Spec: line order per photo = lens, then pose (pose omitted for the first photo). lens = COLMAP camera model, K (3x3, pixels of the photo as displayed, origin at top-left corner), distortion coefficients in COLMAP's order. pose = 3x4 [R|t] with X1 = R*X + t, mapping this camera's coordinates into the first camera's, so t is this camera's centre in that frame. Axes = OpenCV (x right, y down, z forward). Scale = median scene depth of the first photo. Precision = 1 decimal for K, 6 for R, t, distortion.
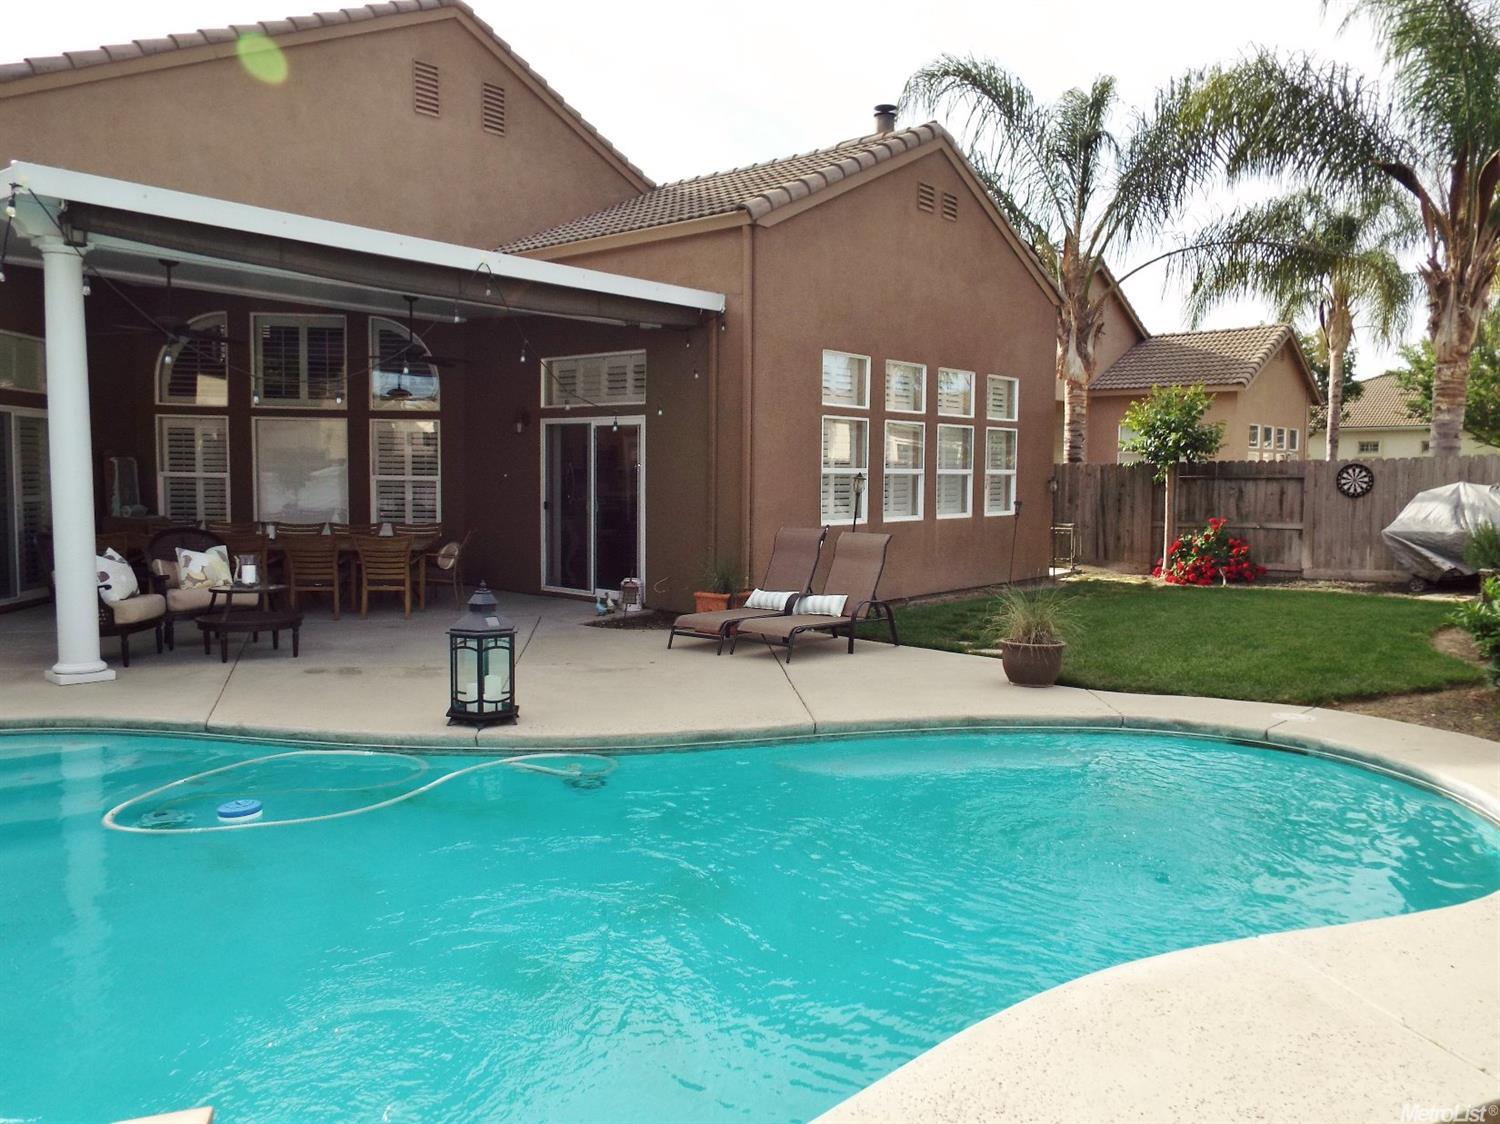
lens RADIAL K [[1108.2, 0, 746.5], [0, 1108.2, 563.6], [0, 0, 1]] dist [-0.039946, 0.072459]
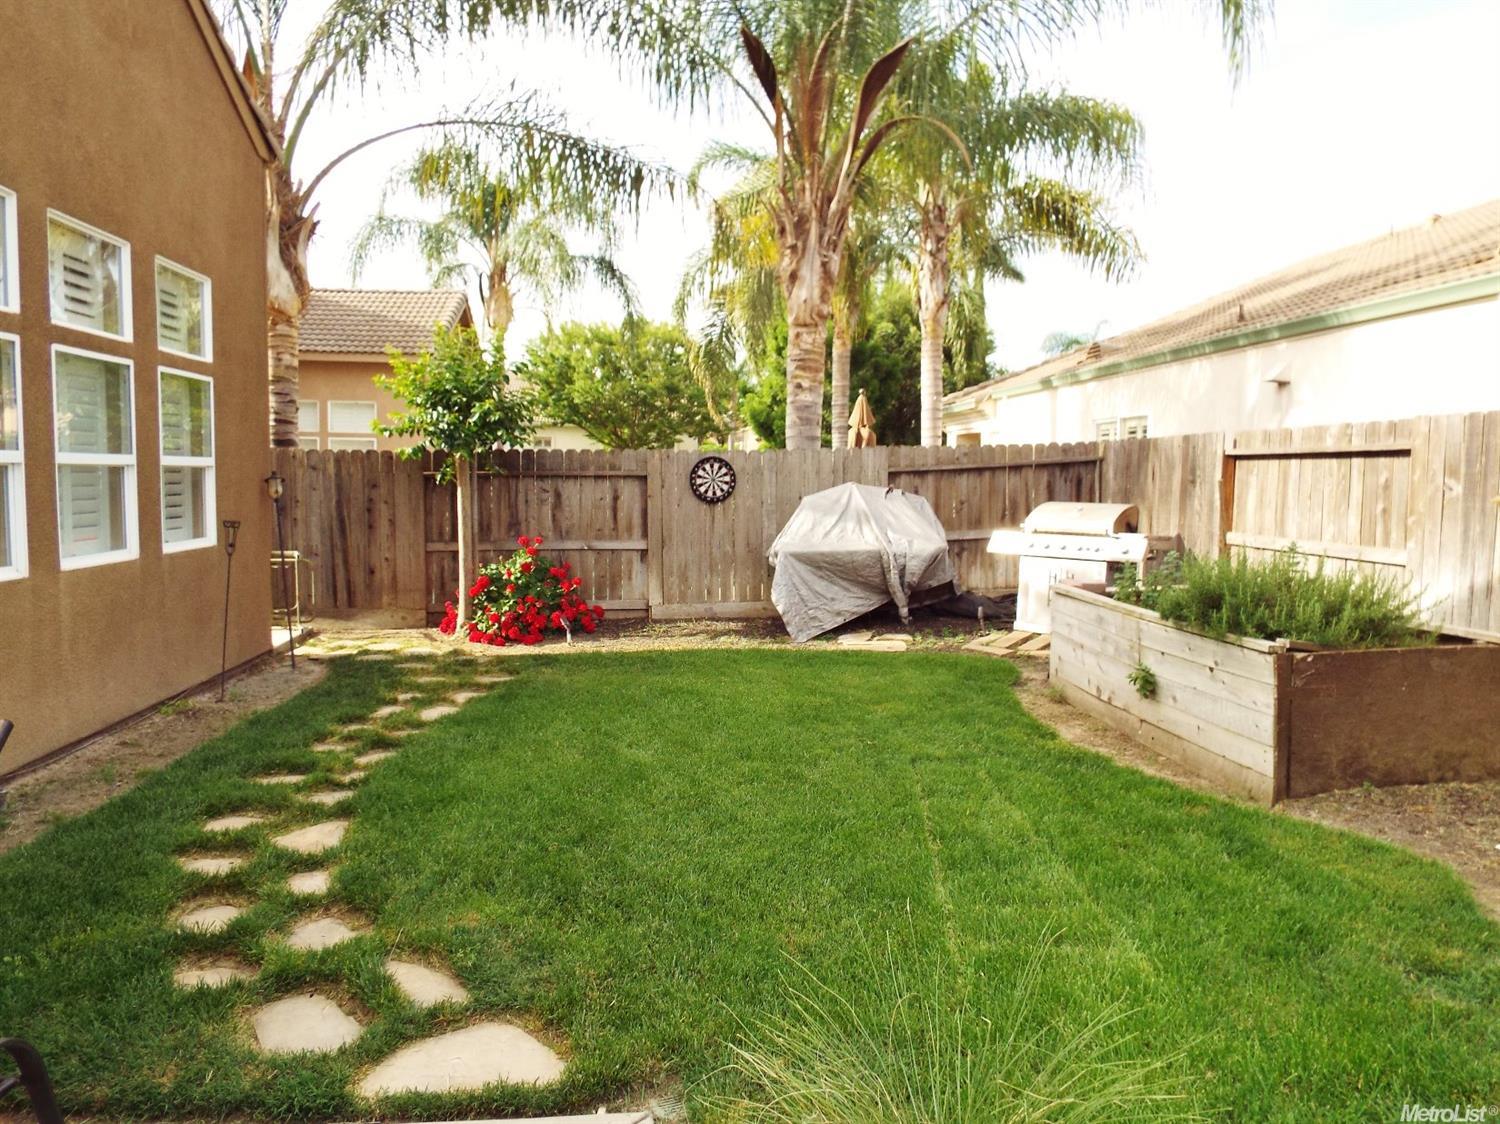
lens RADIAL K [[1108.2, 0, 746.5], [0, 1108.2, 563.6], [0, 0, 1]] dist [-0.039946, 0.072459]
pose [[0.697335, -0.050667, 0.714952, 0.047976], [0.046442, 0.998596, 0.025471, -0.037001], [-0.715239, 0.015442, 0.698710, 0.465426]]
